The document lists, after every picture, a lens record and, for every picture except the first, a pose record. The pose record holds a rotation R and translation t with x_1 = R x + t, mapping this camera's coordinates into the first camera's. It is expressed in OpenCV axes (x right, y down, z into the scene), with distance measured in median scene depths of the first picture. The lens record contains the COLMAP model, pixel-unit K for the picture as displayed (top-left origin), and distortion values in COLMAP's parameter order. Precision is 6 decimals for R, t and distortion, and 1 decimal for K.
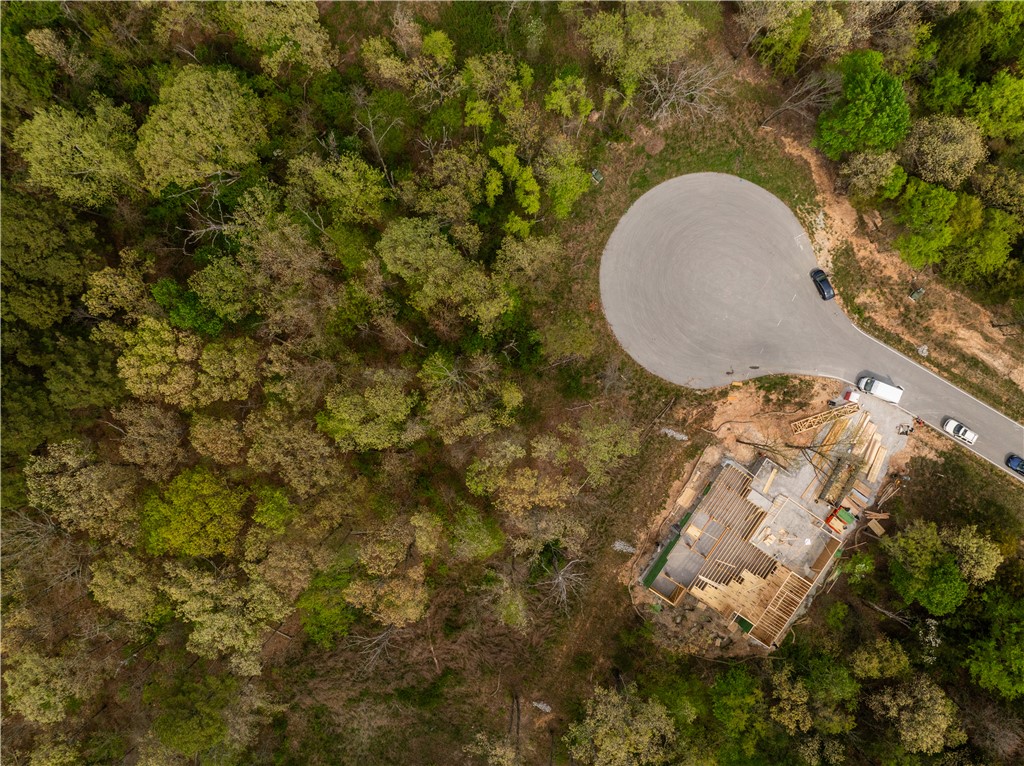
lens RADIAL K [[726.4, 0, 511.1], [0, 726.4, 382.2], [0, 0, 1]] dist [-0.043434, 0.007668]
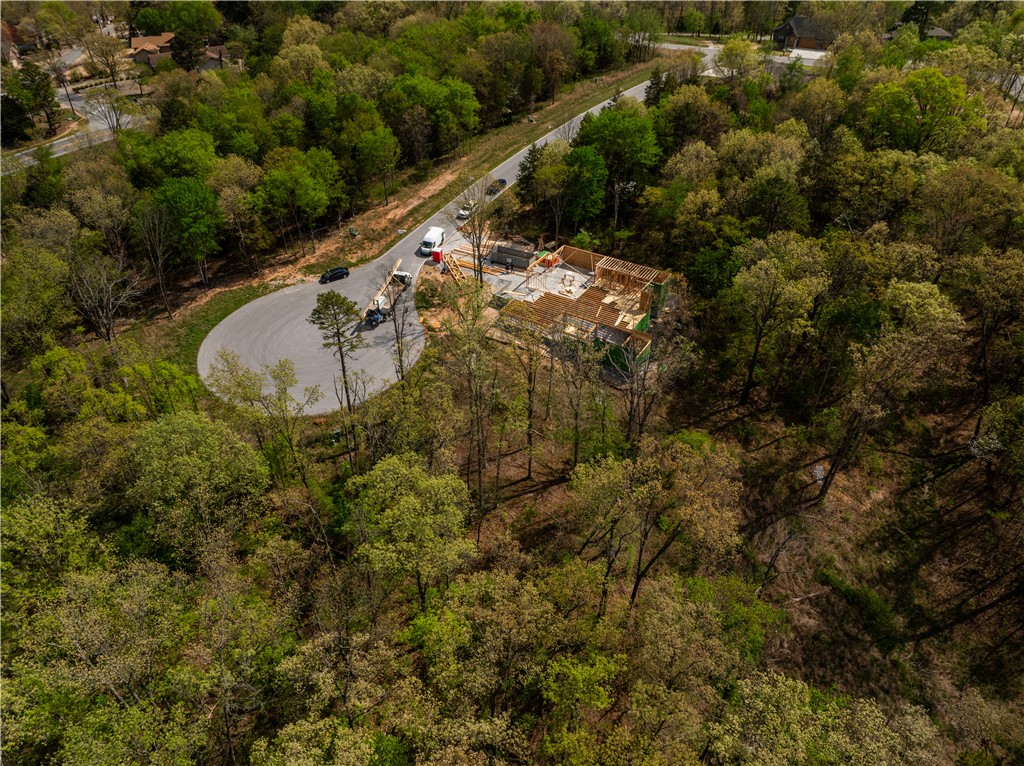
lens RADIAL K [[726.4, 0, 511.1], [0, 726.4, 382.2], [0, 0, 1]] dist [-0.043434, 0.007668]
pose [[-0.039805, -0.607402, 0.793396, -0.554785], [0.999177, -0.030411, 0.026847, 0.099063], [0.007821, 0.793812, 0.608113, 0.462922]]
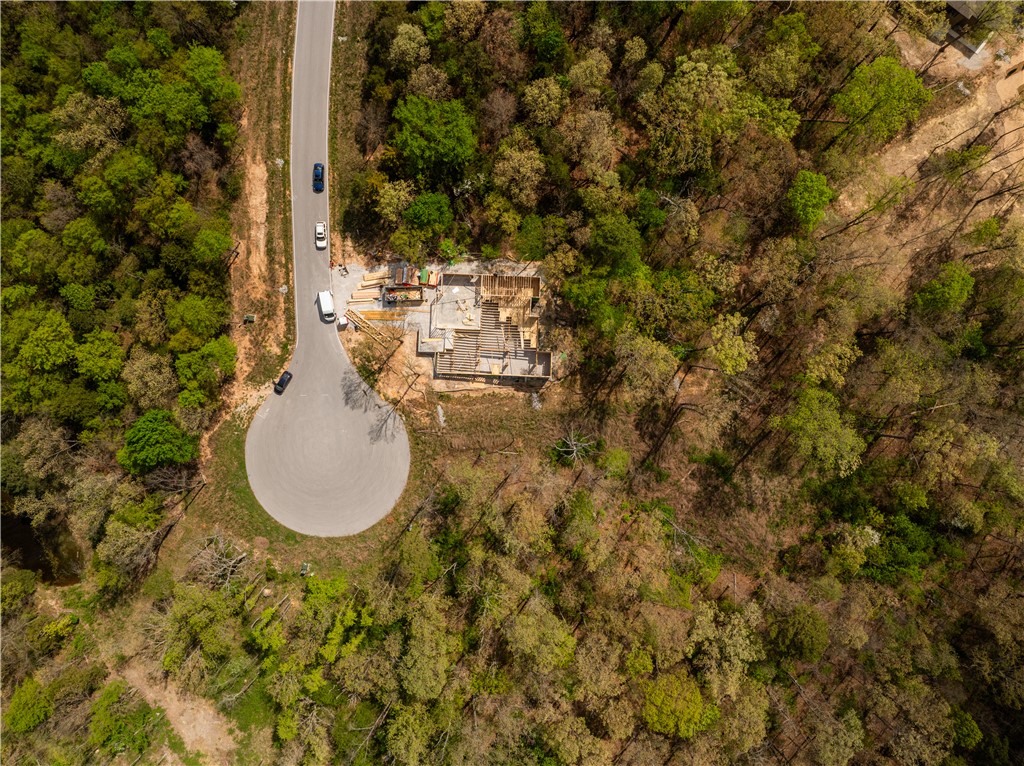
lens RADIAL K [[726.4, 0, 511.1], [0, 726.4, 382.2], [0, 0, 1]] dist [-0.043434, 0.007668]
pose [[-0.525190, -0.850607, -0.025342, 0.251477], [0.850984, -0.524998, -0.014262, 0.236091], [-0.001174, -0.029056, 0.999577, -0.309588]]
